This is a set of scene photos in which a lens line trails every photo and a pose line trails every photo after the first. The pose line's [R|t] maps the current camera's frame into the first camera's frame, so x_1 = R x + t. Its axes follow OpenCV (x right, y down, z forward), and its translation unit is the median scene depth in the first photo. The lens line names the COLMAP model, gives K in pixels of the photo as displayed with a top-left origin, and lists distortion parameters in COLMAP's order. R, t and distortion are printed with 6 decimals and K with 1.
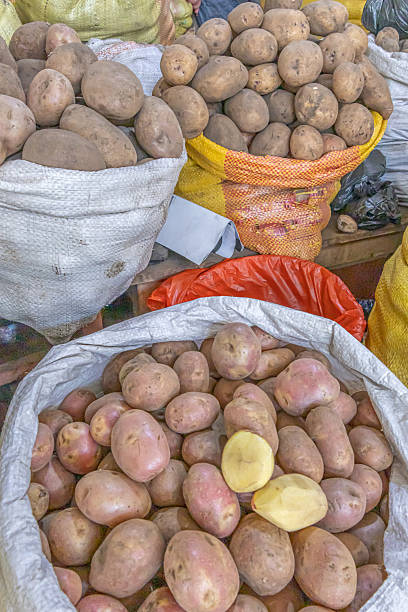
lens RADIAL K [[426.8, 0, 204.0], [0, 426.8, 306.0], [0, 0, 1]] dist [0.009232, 0.001016]
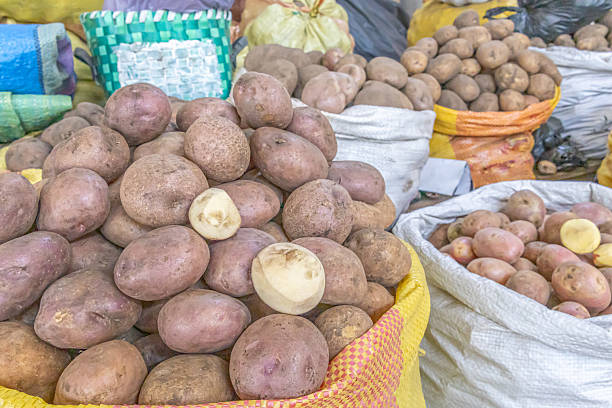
lens RADIAL K [[462.2, 0, 333.6], [0, 462.2, 205.3], [0, 0, 1]] dist [0.005826, -0.003445]
pose [[0.991769, -0.127010, 0.016184, -0.394005], [0.124623, 0.928585, -0.349569, 0.376245], [0.029370, 0.348709, 0.936771, -0.286861]]
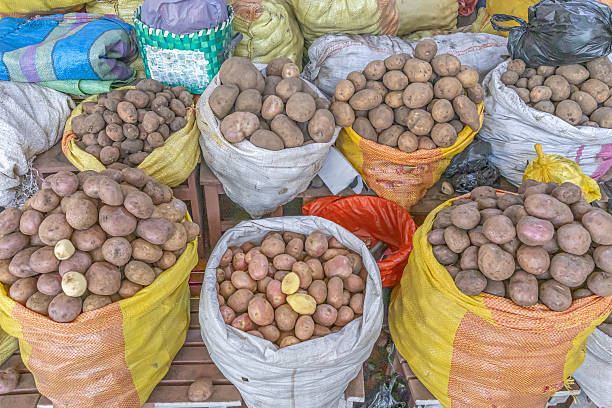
lens RADIAL K [[426.8, 0, 304.9], [0, 426.8, 192.9], [0, 0, 1]] dist [0.009232, 0.001016]
pose [[0.914536, 0.232476, -0.331027, 0.481761], [-0.230106, 0.972033, 0.046926, -0.166369], [0.332679, 0.033256, 0.942454, -0.762005]]
